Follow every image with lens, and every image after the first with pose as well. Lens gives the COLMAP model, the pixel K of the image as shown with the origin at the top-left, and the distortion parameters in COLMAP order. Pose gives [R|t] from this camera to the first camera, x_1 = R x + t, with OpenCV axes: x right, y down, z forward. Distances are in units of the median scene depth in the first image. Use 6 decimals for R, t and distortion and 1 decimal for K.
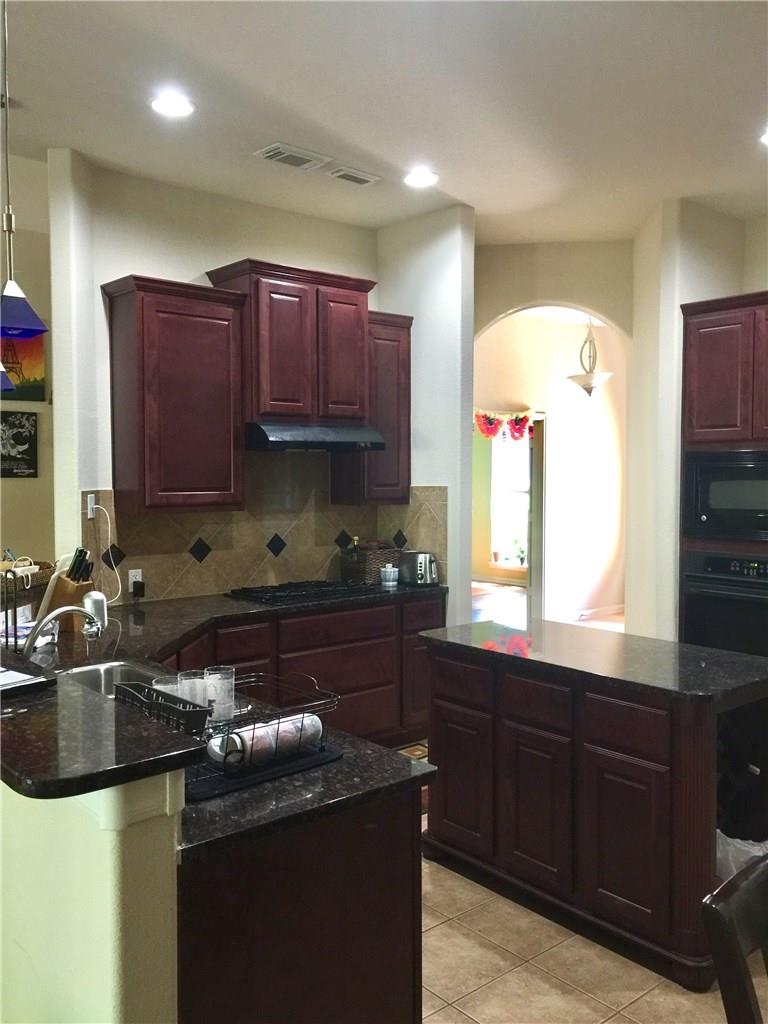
lens RADIAL K [[873.4, 0, 381.7], [0, 873.4, 501.7], [0, 0, 1]] dist [0.089996, -0.122224]
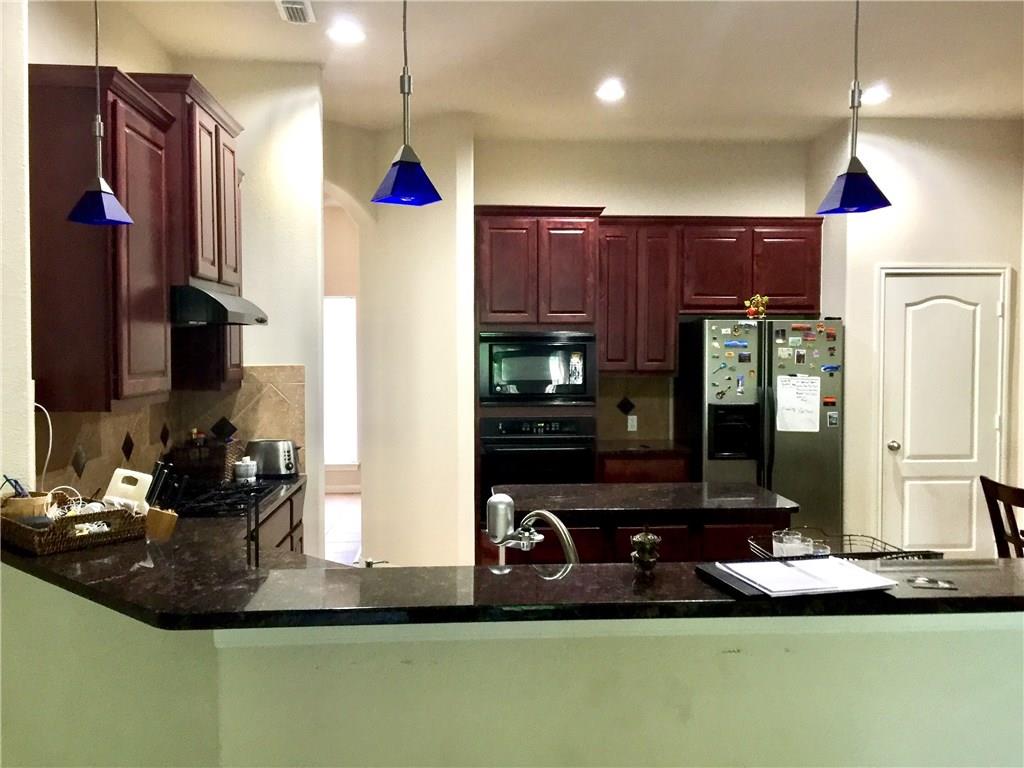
lens RADIAL K [[870.3, 0, 508.2], [0, 870.3, 380.3], [0, 0, 1]] dist [0.083099, -0.104877]
pose [[0.598536, -0.030159, 0.800528, -0.595051], [0.029287, 0.999447, 0.015756, -0.011589], [-0.800560, 0.014015, 0.599088, 0.305542]]
